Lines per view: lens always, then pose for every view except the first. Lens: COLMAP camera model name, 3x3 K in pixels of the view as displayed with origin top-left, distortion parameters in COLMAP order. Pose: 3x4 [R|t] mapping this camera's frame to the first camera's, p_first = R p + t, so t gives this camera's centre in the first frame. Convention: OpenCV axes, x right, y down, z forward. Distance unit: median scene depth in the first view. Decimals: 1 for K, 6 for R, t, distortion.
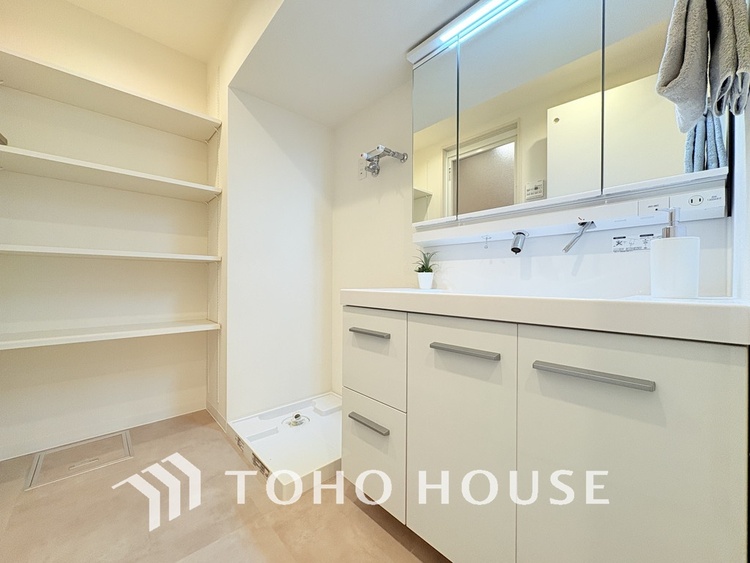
lens RADIAL K [[299.2, 0, 378.4], [0, 299.2, 279.8], [0, 0, 1]] dist [-0.001761, -0.000013]
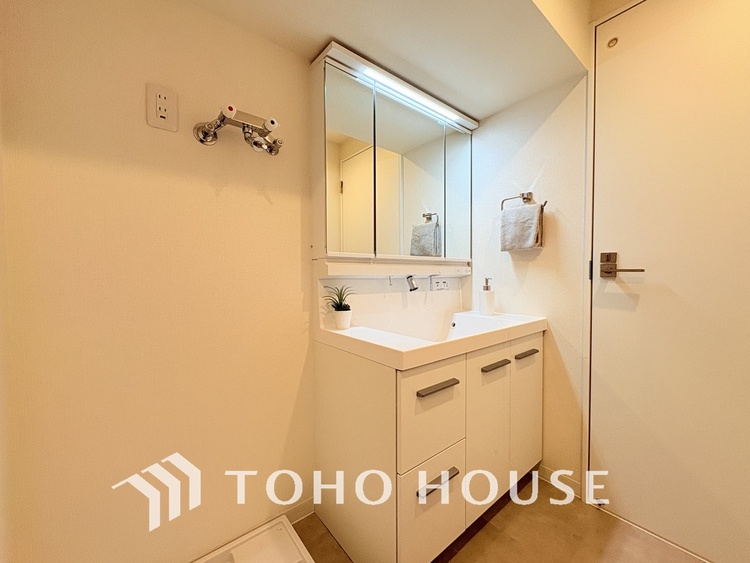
lens RADIAL K [[299.2, 0, 378.1], [0, 299.2, 280.0], [0, 0, 1]] dist [-0.001761, -0.000013]
pose [[0.069043, -0.027436, 0.997236, -0.875870], [-0.001468, 0.999618, 0.027603, -0.168752], [-0.997613, -0.003370, 0.068977, 1.007693]]
